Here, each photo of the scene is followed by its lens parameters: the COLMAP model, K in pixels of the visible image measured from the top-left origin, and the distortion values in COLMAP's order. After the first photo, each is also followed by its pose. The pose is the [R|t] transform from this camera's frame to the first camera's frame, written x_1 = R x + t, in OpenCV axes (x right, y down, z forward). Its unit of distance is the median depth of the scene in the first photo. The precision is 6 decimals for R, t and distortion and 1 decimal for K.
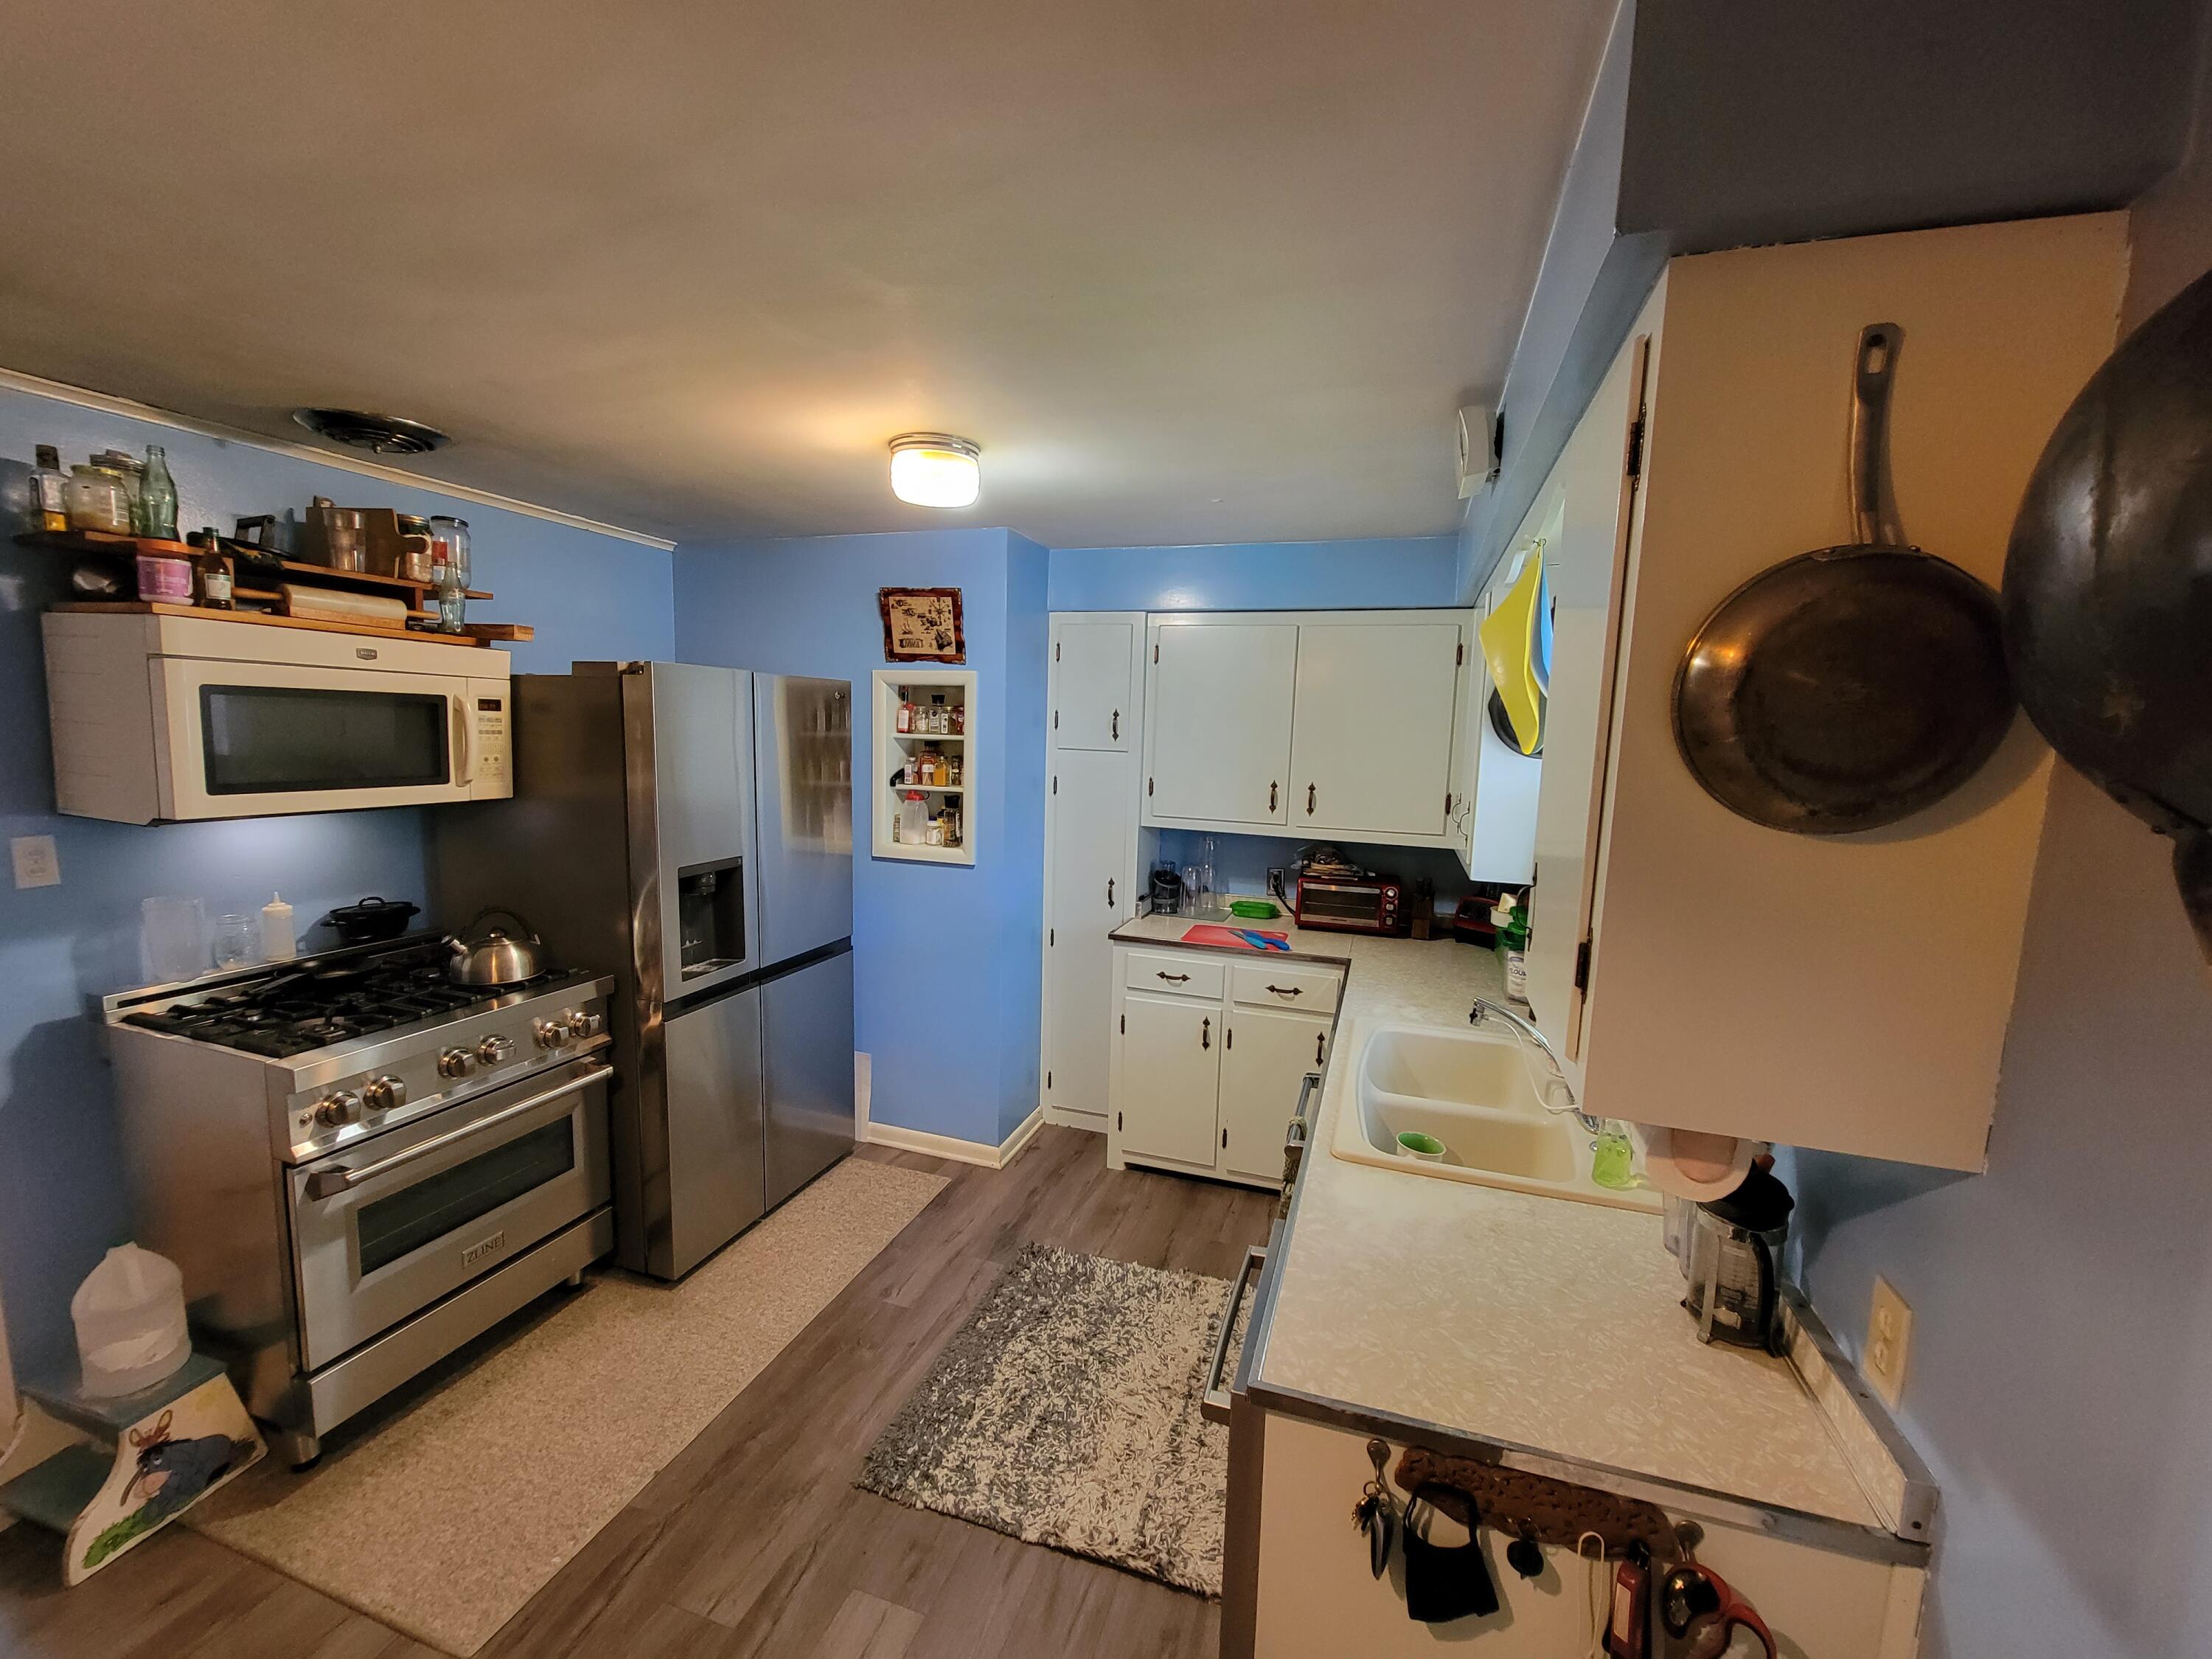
lens RADIAL K [[912.6, 0, 1098.6], [0, 912.6, 837.5], [0, 0, 1]] dist [-0.000069, 0.000037]
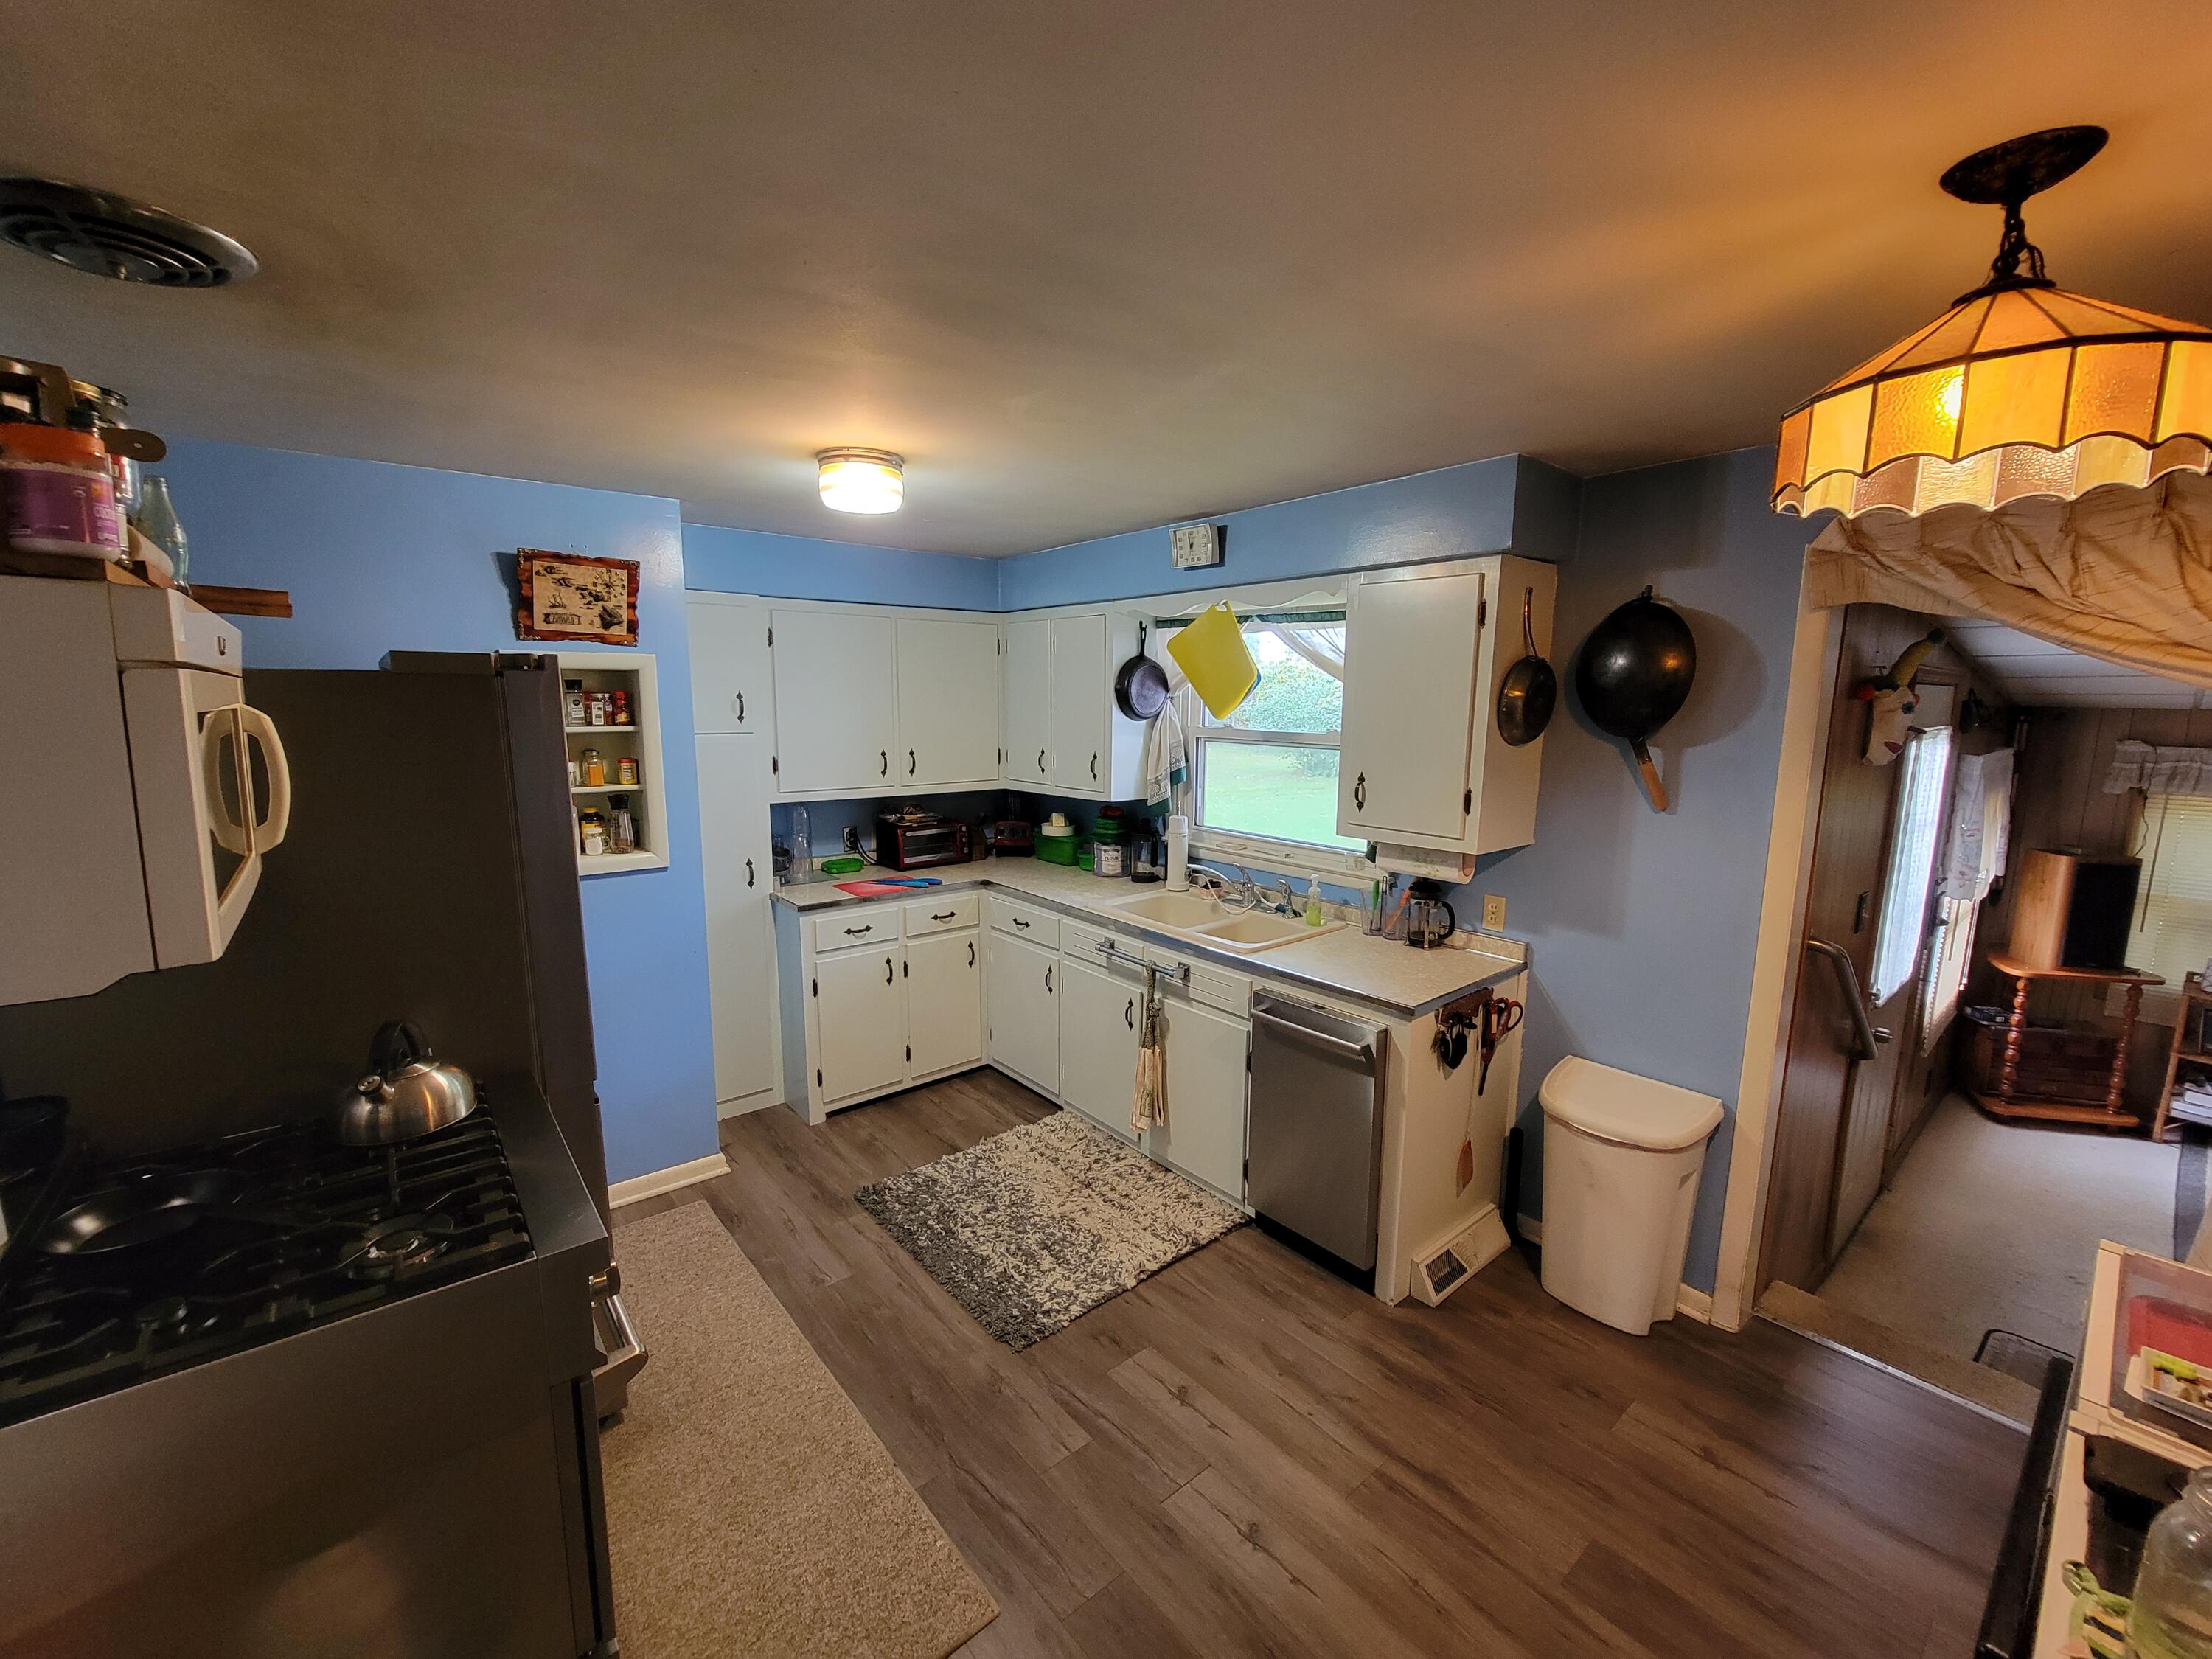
lens RADIAL K [[912.6, 0, 1098.6], [0, 912.6, 837.5], [0, 0, 1]] dist [-0.000069, 0.000037]
pose [[0.526980, -0.157154, 0.835221, -0.697384], [0.113811, 0.986952, 0.113894, -0.055862], [-0.842223, 0.035037, 0.537990, 0.145611]]
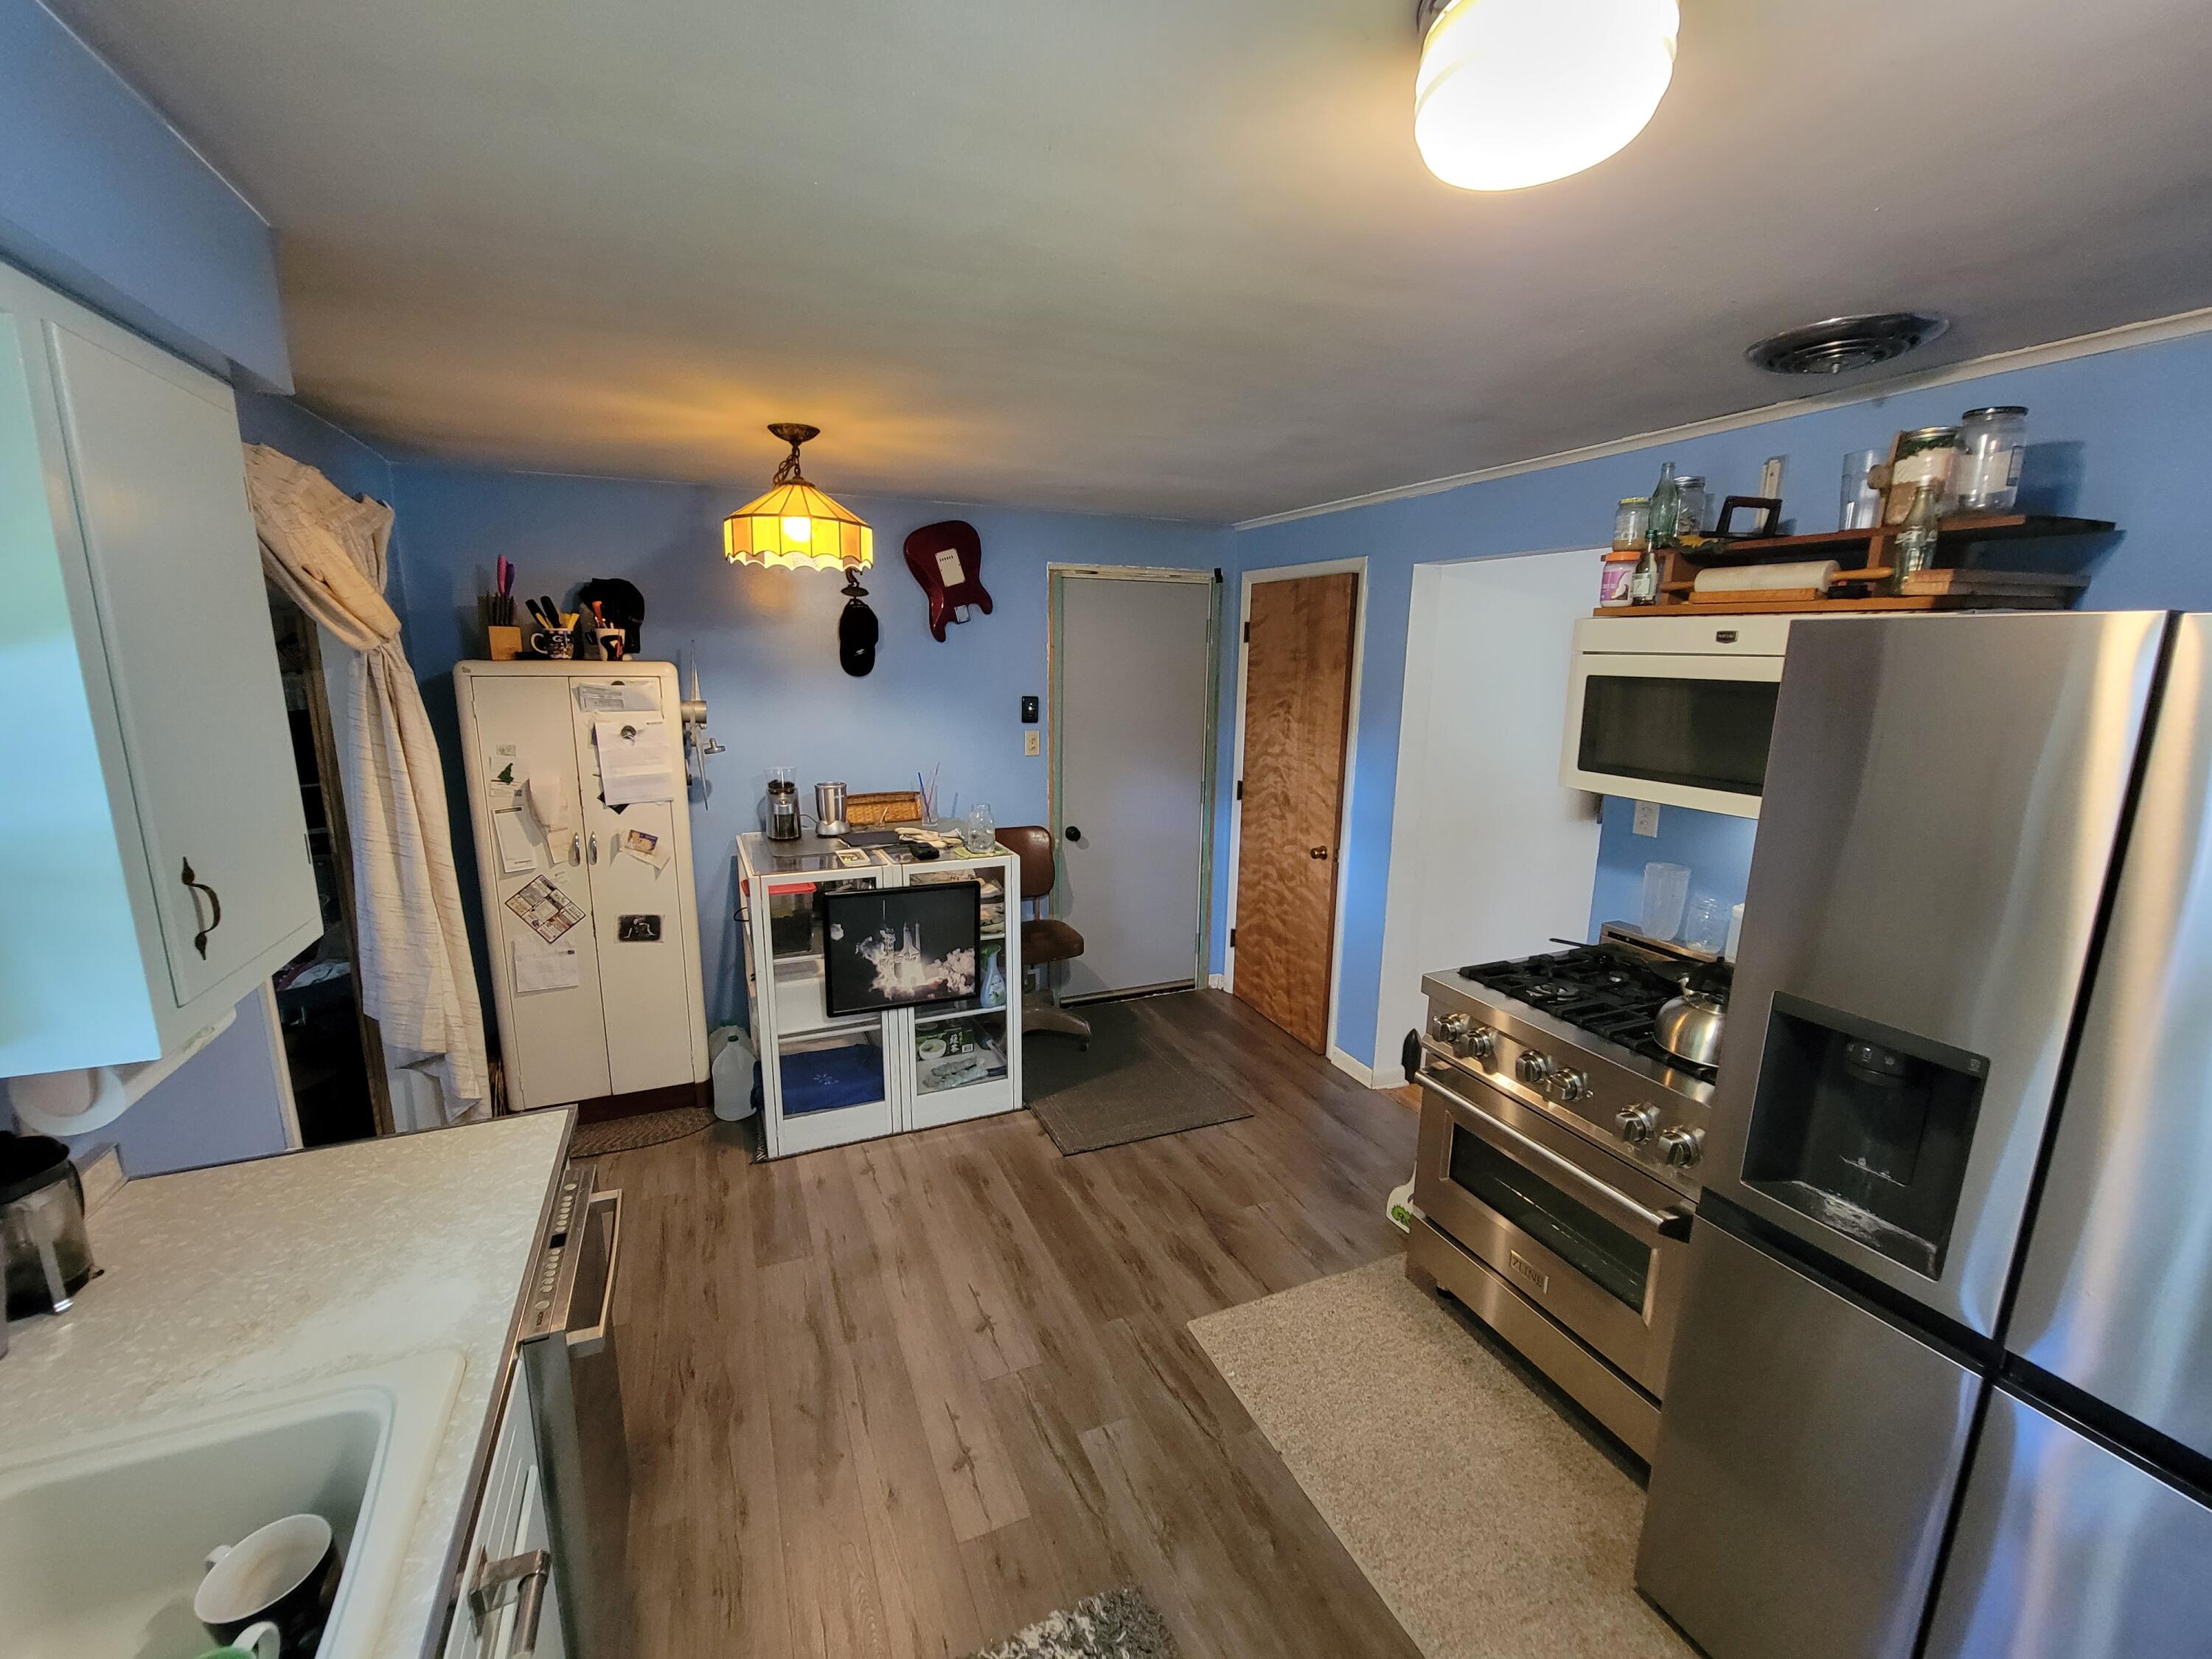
lens RADIAL K [[912.6, 0, 1098.6], [0, 912.6, 837.5], [0, 0, 1]] dist [-0.000069, 0.000037]
pose [[-0.742432, 0.099771, -0.662450, 0.164267], [-0.117603, 0.954082, 0.275495, -0.127881], [0.659518, 0.282443, -0.696608, 0.864862]]
